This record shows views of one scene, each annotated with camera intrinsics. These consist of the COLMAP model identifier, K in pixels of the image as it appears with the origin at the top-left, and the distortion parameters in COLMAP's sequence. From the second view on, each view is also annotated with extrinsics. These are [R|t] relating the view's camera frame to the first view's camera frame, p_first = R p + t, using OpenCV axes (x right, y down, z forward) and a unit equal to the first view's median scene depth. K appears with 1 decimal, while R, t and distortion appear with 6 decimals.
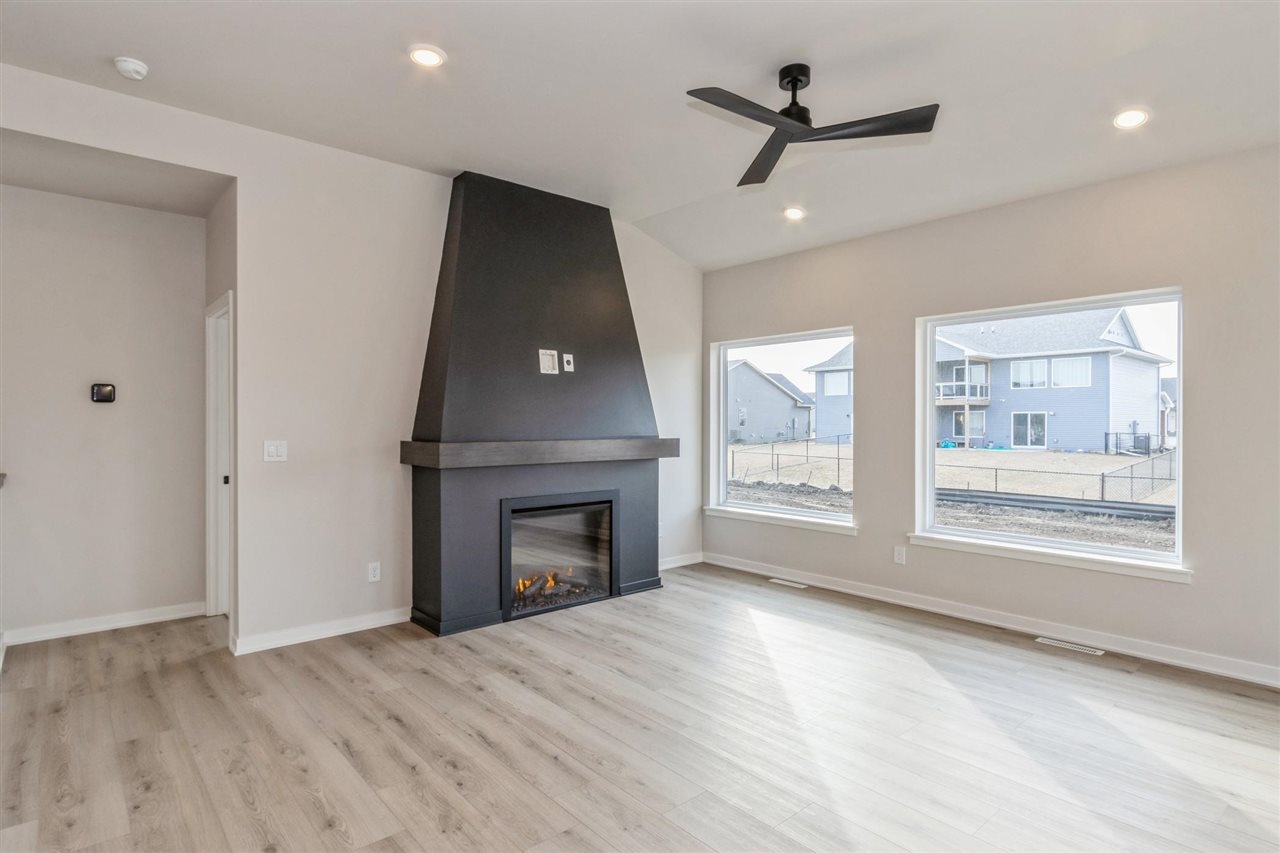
lens RADIAL K [[668.5, 0, 640.0], [0, 668.5, 426.5], [0, 0, 1]] dist [-0.001559, -0.000342]
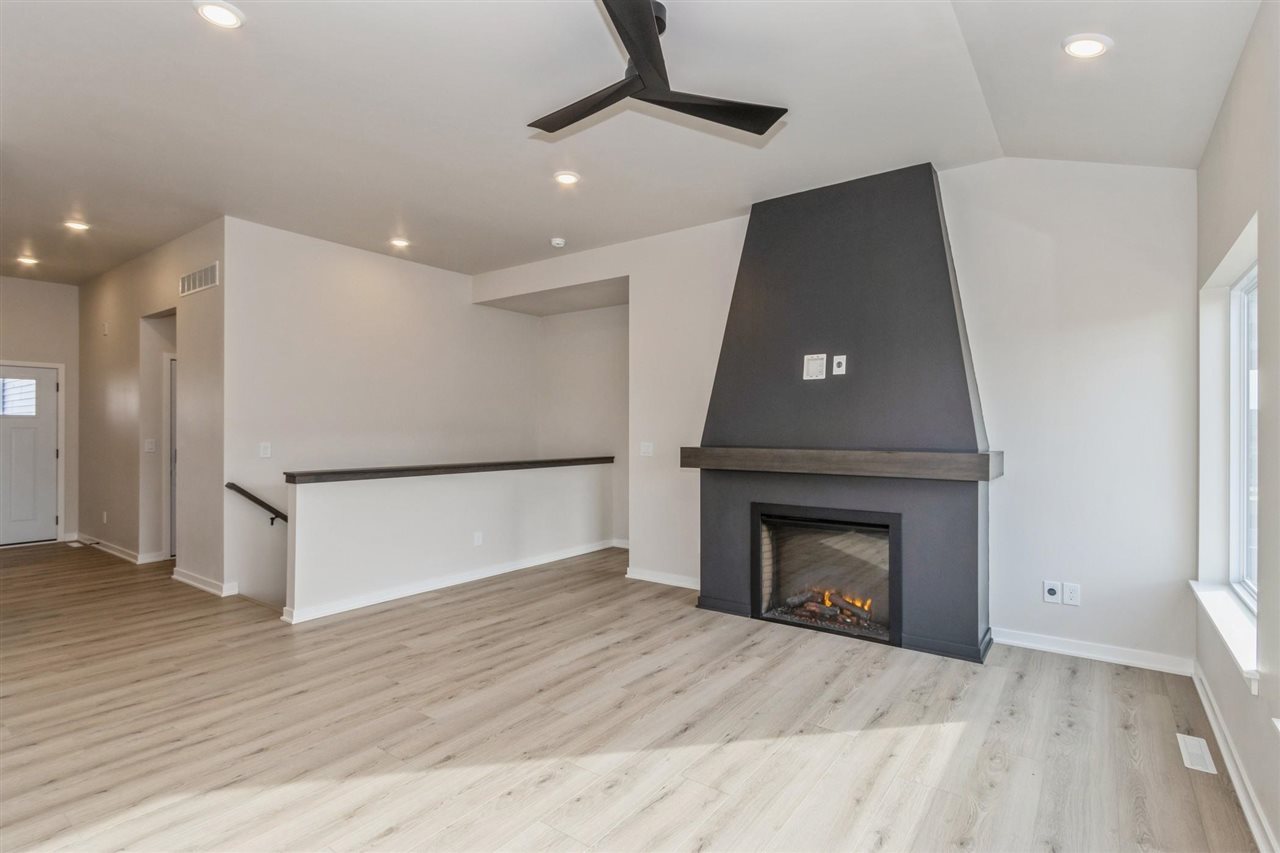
lens RADIAL K [[626.3, 0, 640.0], [0, 626.3, 426.5], [0, 0, 1]] dist [-0.002138, -0.000269]
pose [[0.214598, -0.003616, -0.976696, 0.824056], [-0.007667, 0.999956, -0.005386, -0.006032], [0.976672, 0.008644, 0.214561, 0.684498]]
